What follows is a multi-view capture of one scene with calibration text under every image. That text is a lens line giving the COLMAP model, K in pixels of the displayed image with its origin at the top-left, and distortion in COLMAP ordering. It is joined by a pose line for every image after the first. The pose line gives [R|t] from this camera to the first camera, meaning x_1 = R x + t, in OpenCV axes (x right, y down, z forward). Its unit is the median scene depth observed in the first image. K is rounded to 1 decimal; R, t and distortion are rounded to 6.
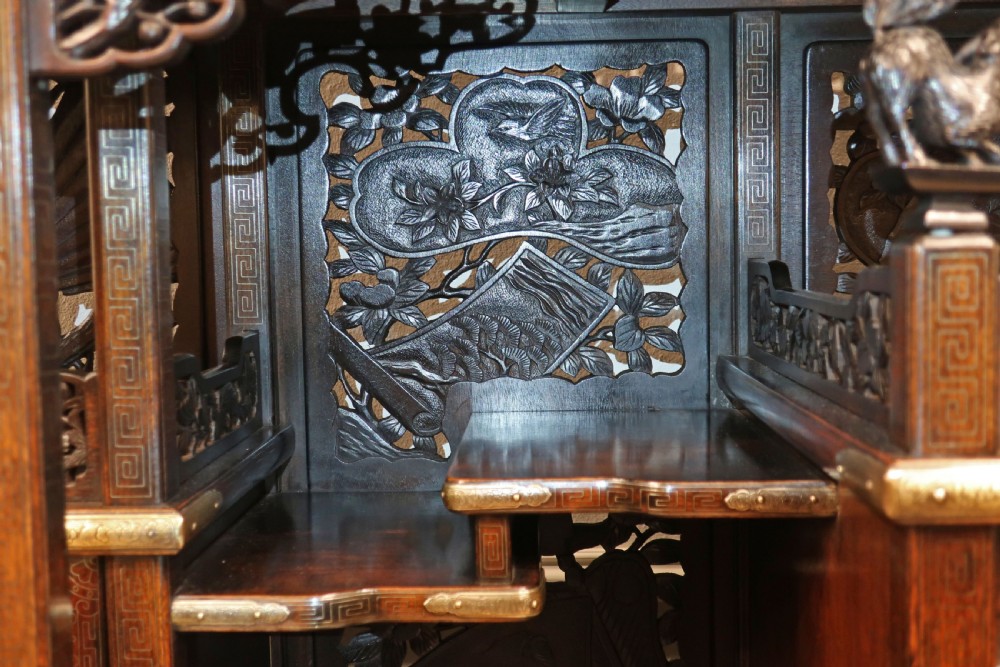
lens RADIAL K [[1160.1, 0, 500.0], [0, 1160.1, 333.5], [0, 0, 1]] dist [0.010193, 0.017691]
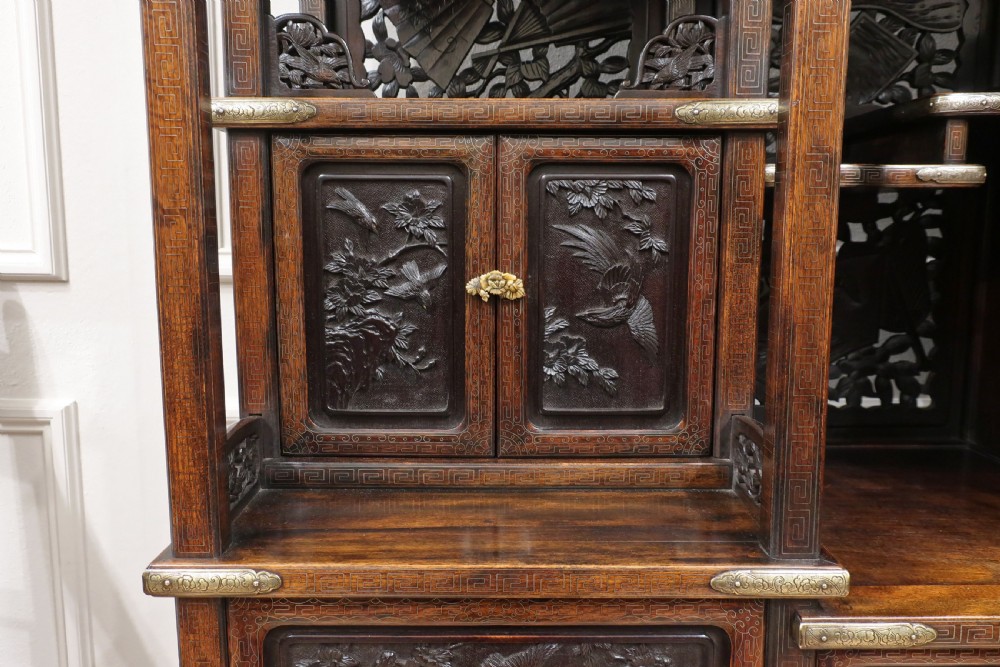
lens RADIAL K [[788.0, 0, 500.0], [0, 788.0, 333.5], [0, 0, 1]] dist [0.004107, 0.008050]
pose [[0.998047, 0.012078, 0.061294, -0.704576], [-0.015233, 0.998569, 0.051270, 0.408035], [-0.060587, -0.052104, 0.996802, -0.055424]]
